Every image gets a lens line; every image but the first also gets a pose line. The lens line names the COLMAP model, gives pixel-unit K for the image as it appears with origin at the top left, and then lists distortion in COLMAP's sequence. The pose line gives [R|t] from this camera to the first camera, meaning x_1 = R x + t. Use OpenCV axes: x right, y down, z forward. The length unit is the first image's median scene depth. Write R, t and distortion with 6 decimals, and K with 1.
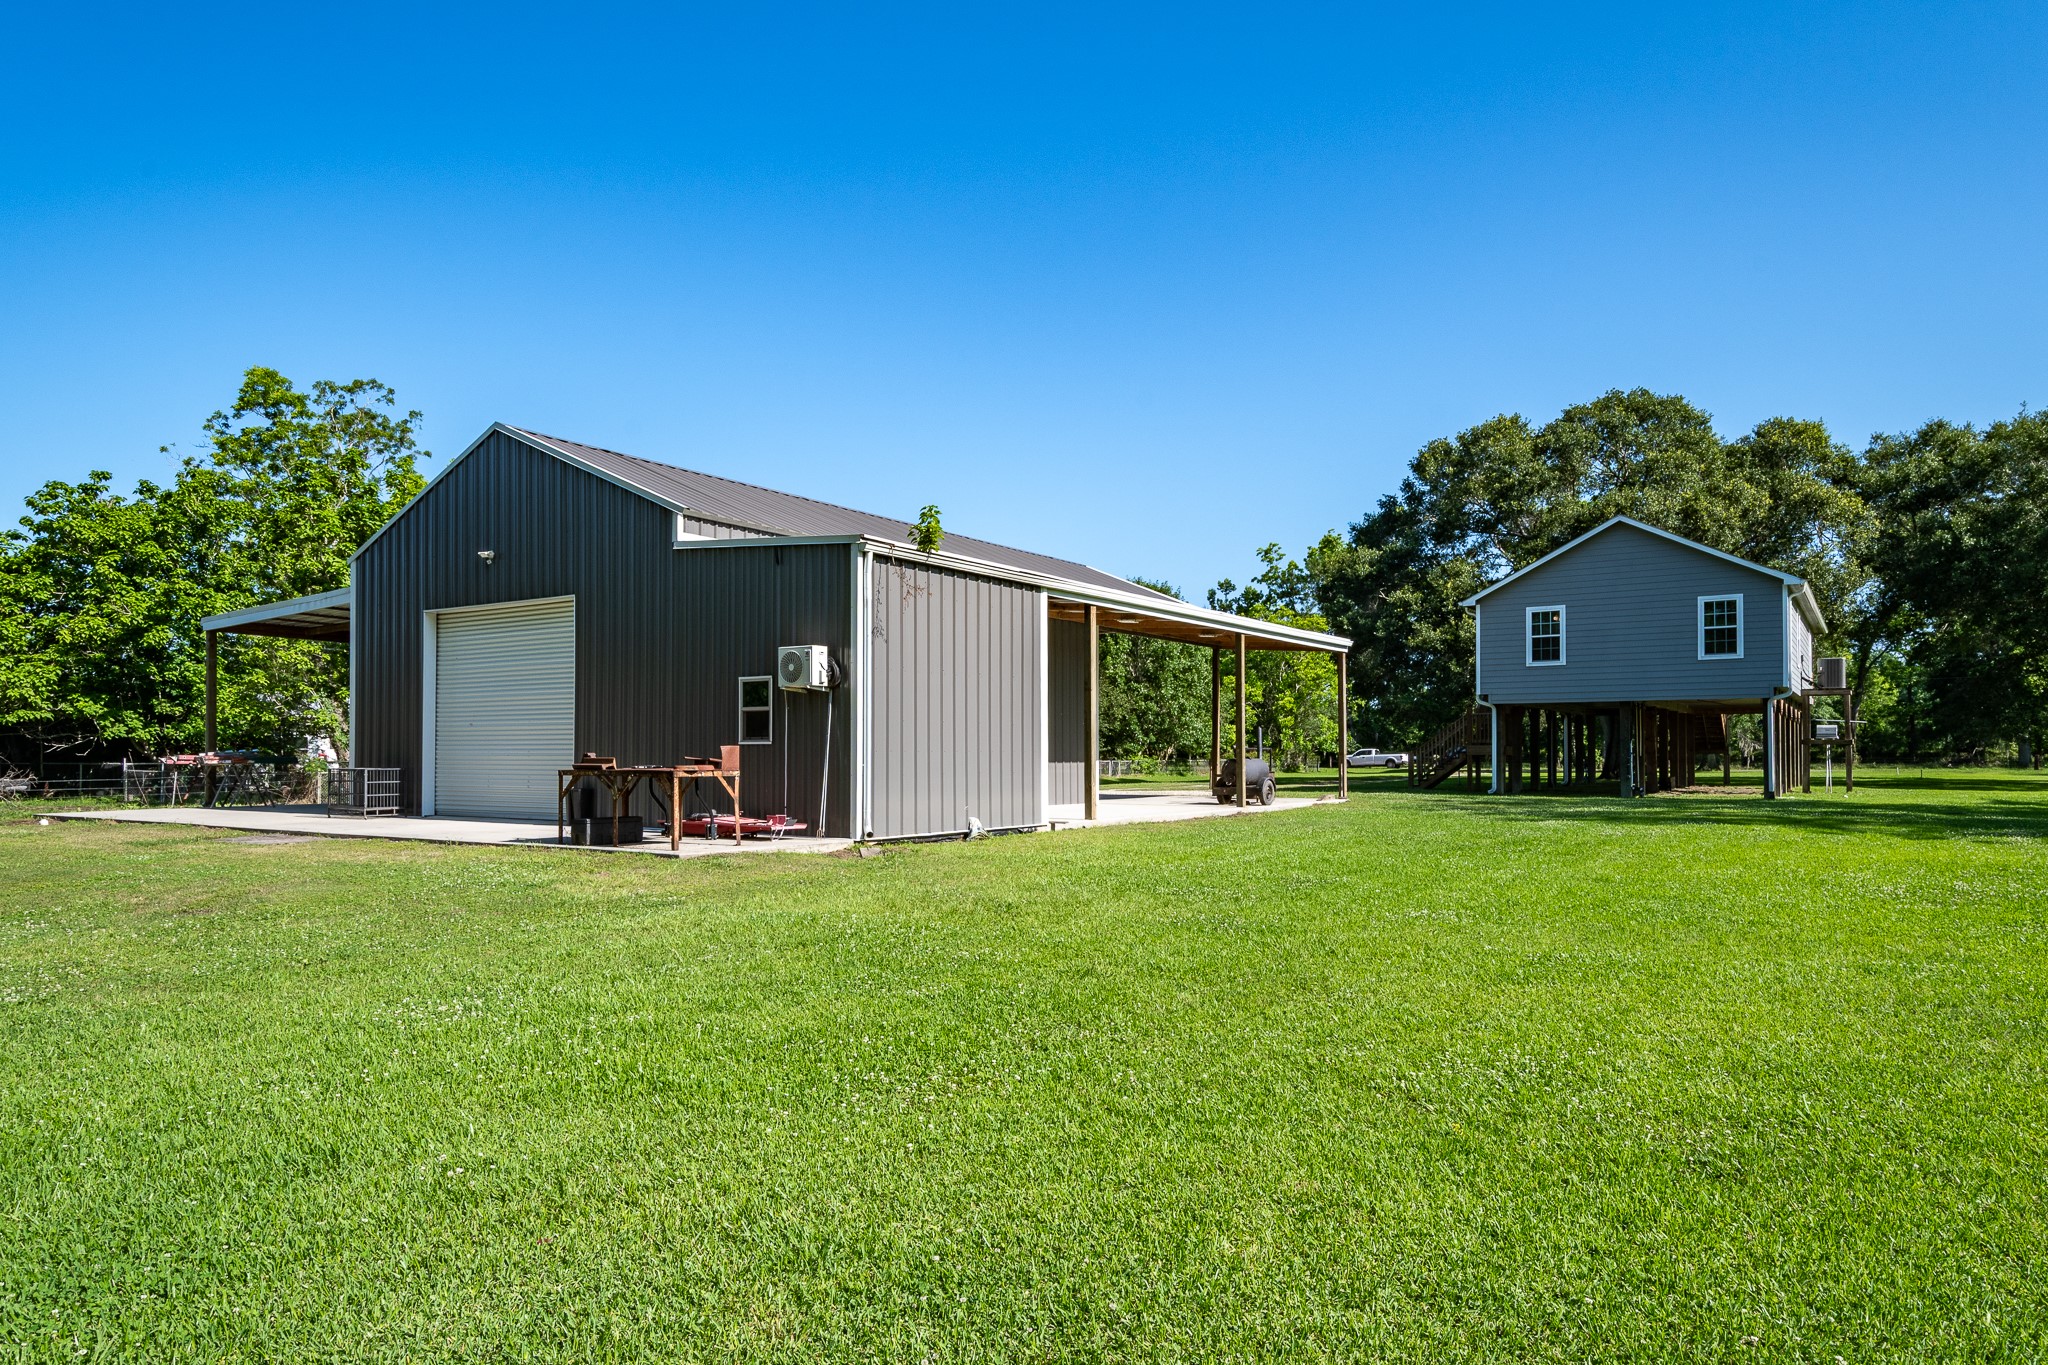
lens RADIAL K [[1256.7, 0, 1019.8], [0, 1256.7, 701.6], [0, 0, 1]] dist [-0.003472, -0.003327]
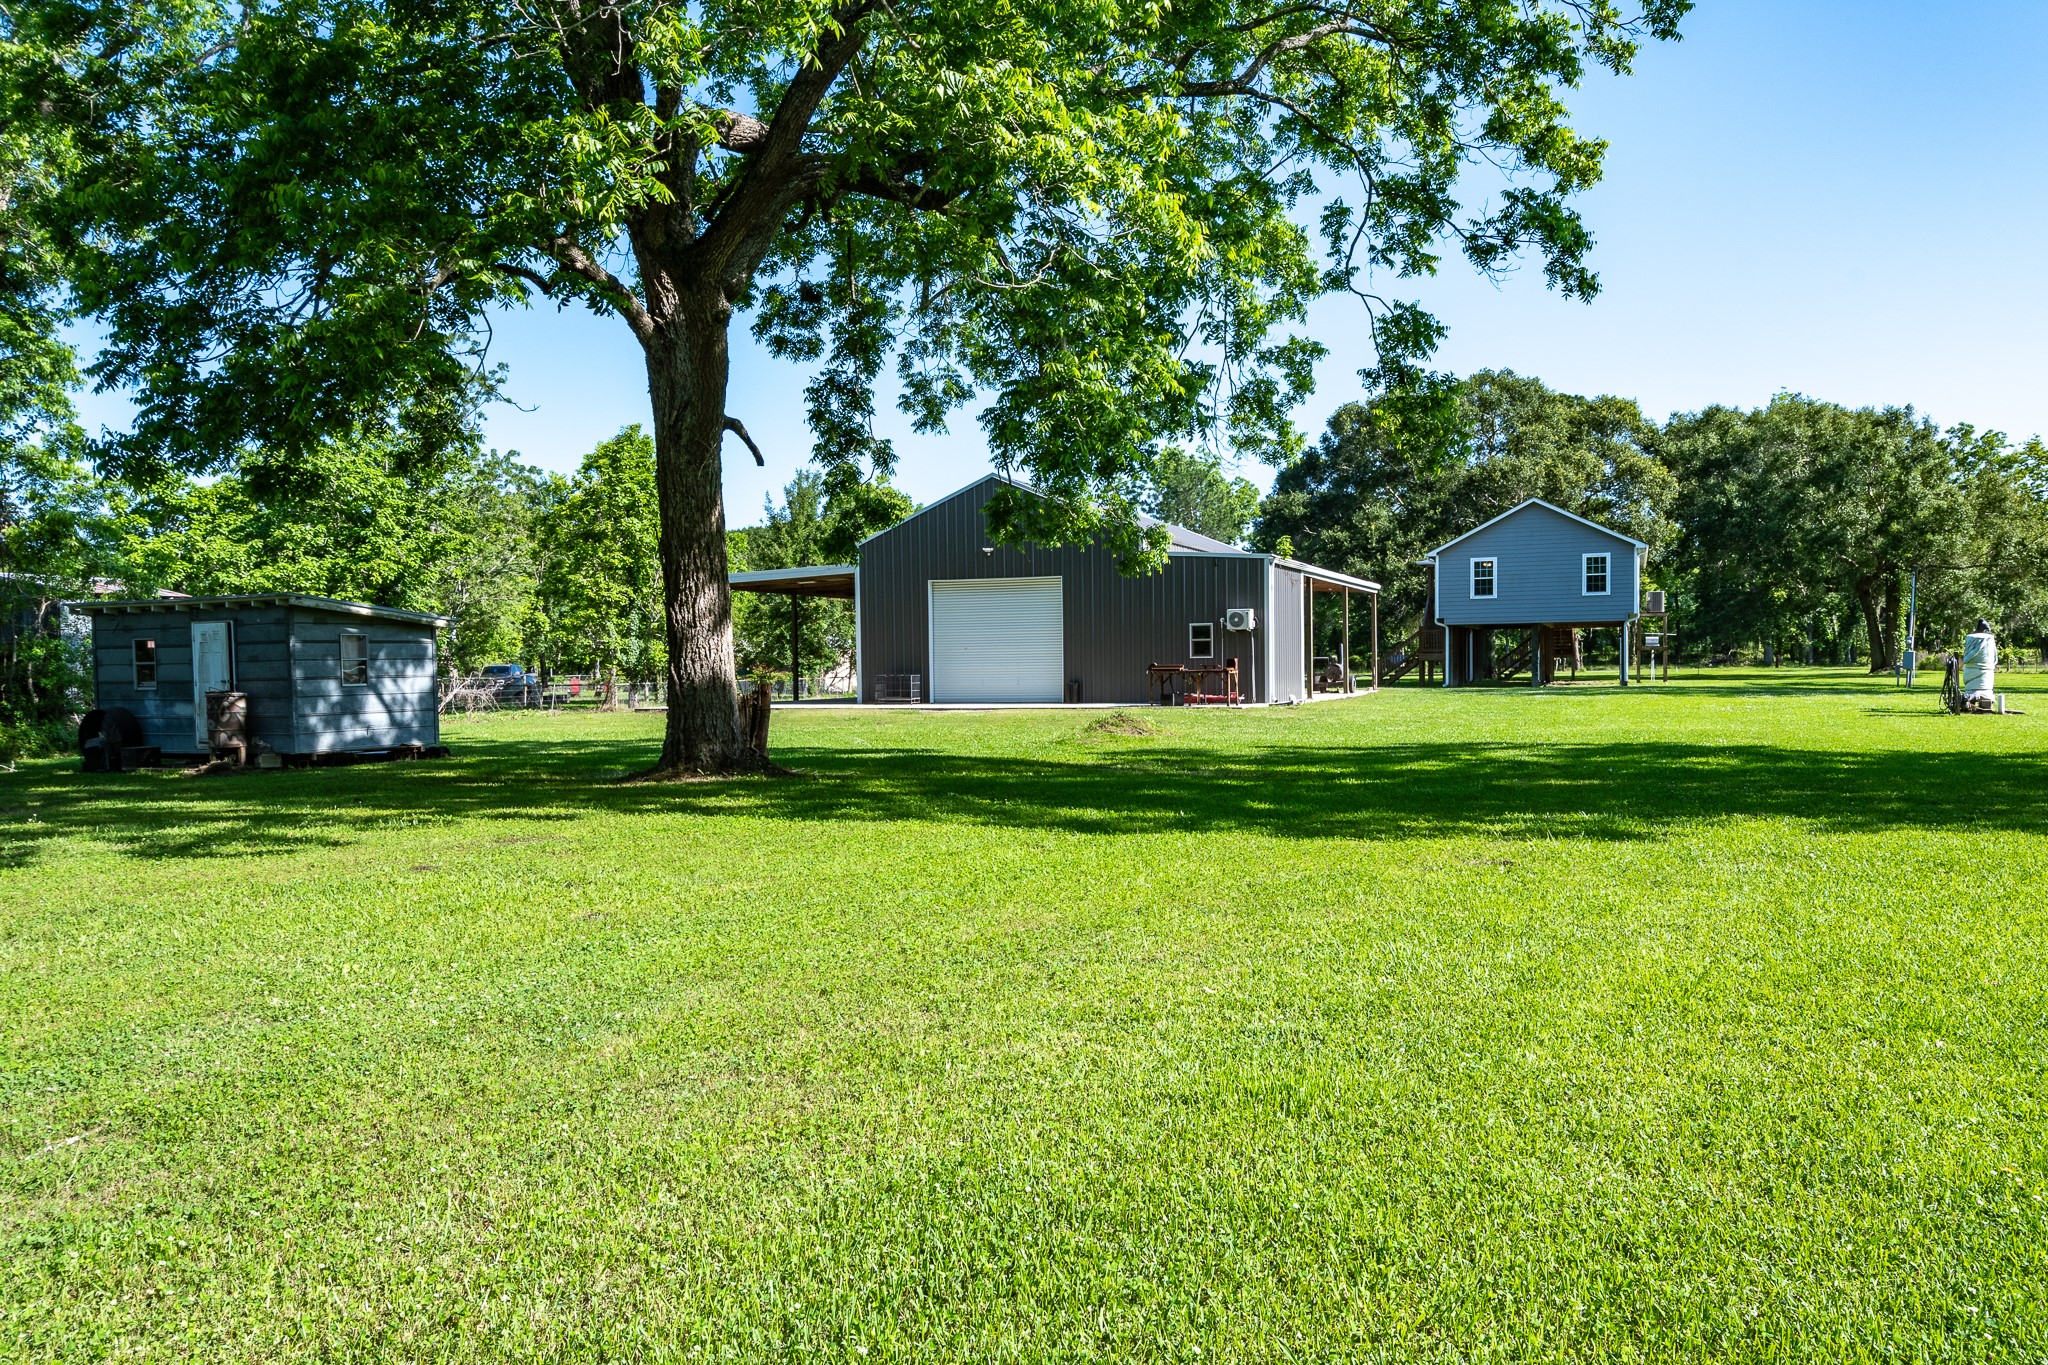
lens RADIAL K [[1497.1, 0, 1018.6], [0, 1497.1, 673.7], [0, 0, 1]] dist [-0.003784, -0.000382]
pose [[0.977457, -0.015143, 0.210590, -0.370719], [0.005430, 0.998898, 0.046622, -0.019801], [-0.211064, -0.044428, 0.976462, -0.457382]]
